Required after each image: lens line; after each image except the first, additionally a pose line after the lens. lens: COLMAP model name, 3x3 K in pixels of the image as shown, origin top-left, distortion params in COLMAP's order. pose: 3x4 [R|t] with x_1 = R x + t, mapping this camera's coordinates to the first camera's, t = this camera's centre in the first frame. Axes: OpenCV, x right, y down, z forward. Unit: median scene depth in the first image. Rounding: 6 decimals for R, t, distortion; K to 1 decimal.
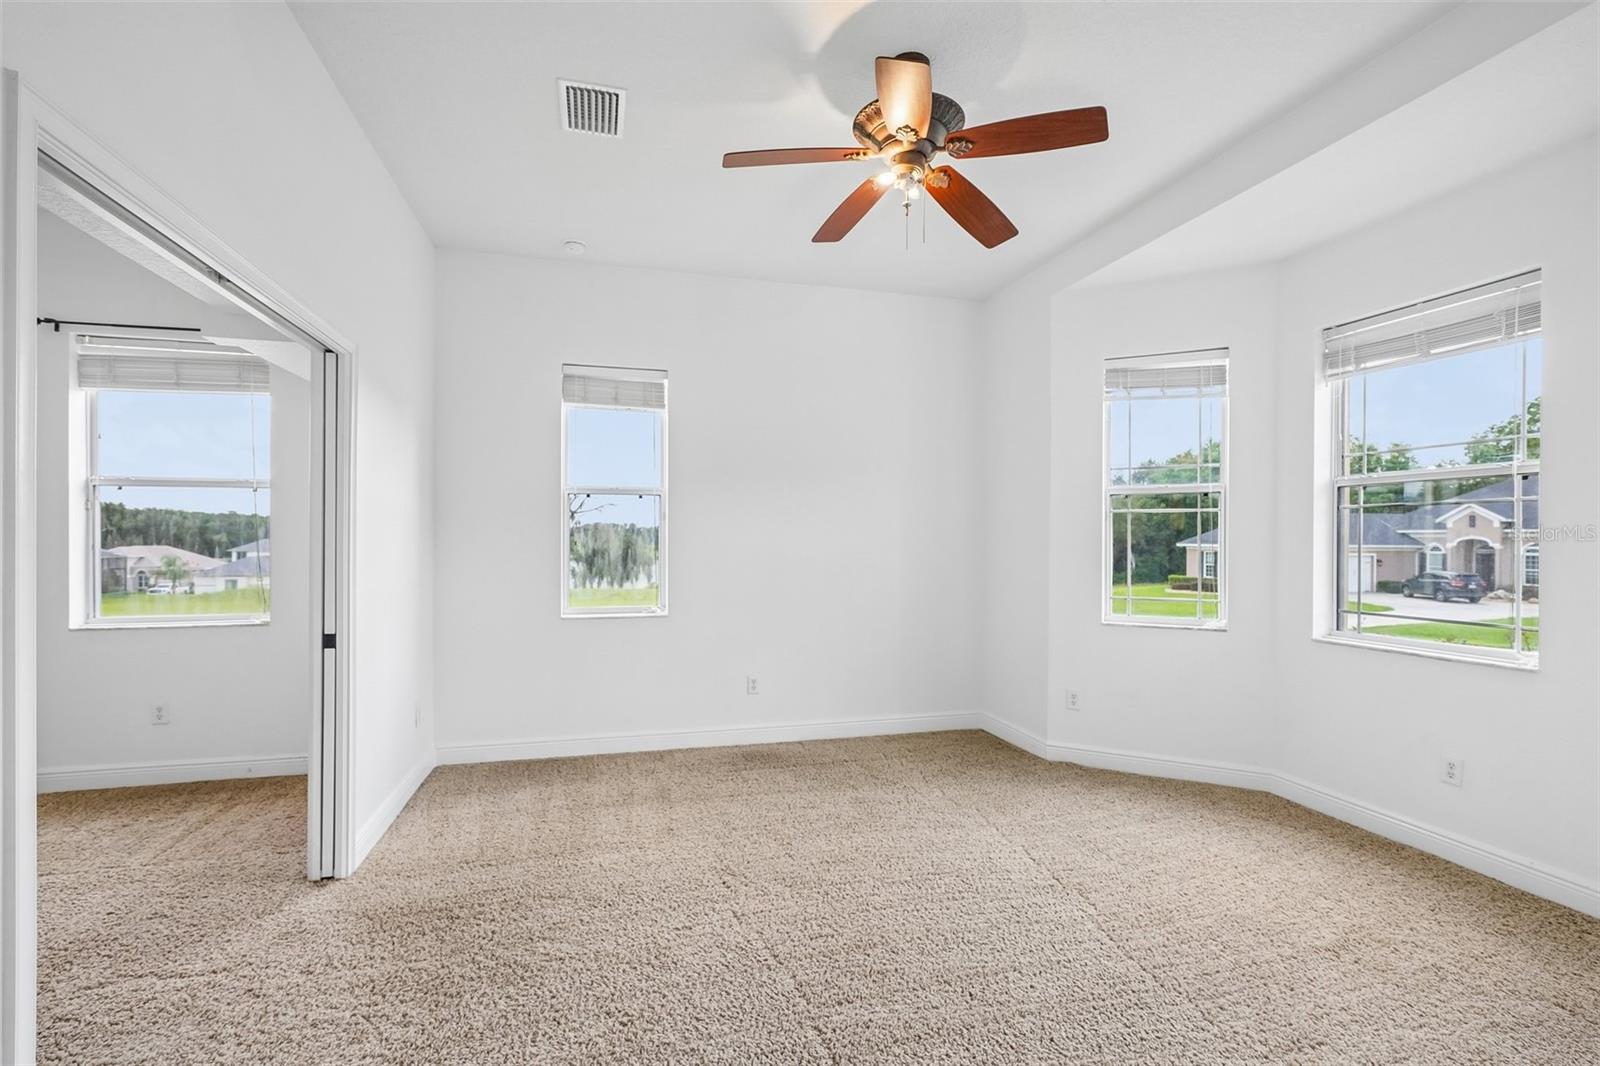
lens RADIAL K [[737.4, 0, 804.1], [0, 737.4, 538.9], [0, 0, 1]] dist [0.000821, 0.001501]
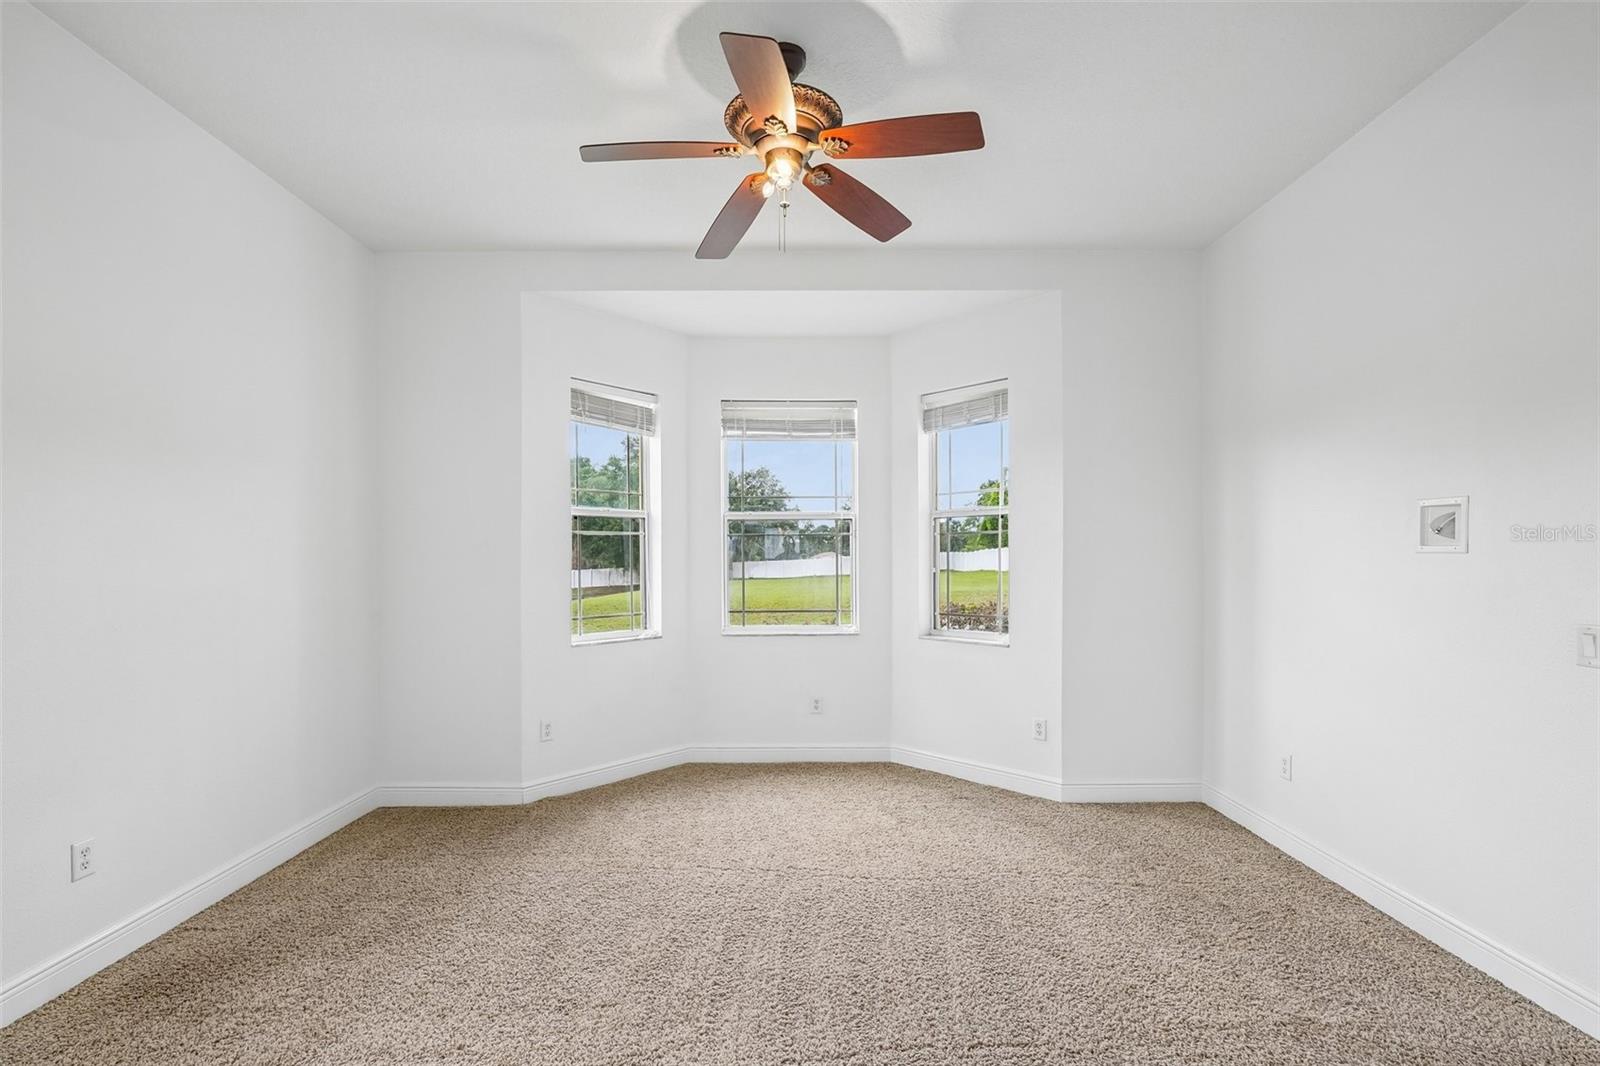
lens RADIAL K [[737.4, 0, 789.1], [0, 737.4, 563.7], [0, 0, 1]] dist [0.000821, 0.001501]
pose [[0.260296, -0.010368, 0.965473, -0.491371], [0.006378, 0.999939, 0.009019, -0.001900], [-0.965508, 0.003811, 0.260346, 0.482257]]
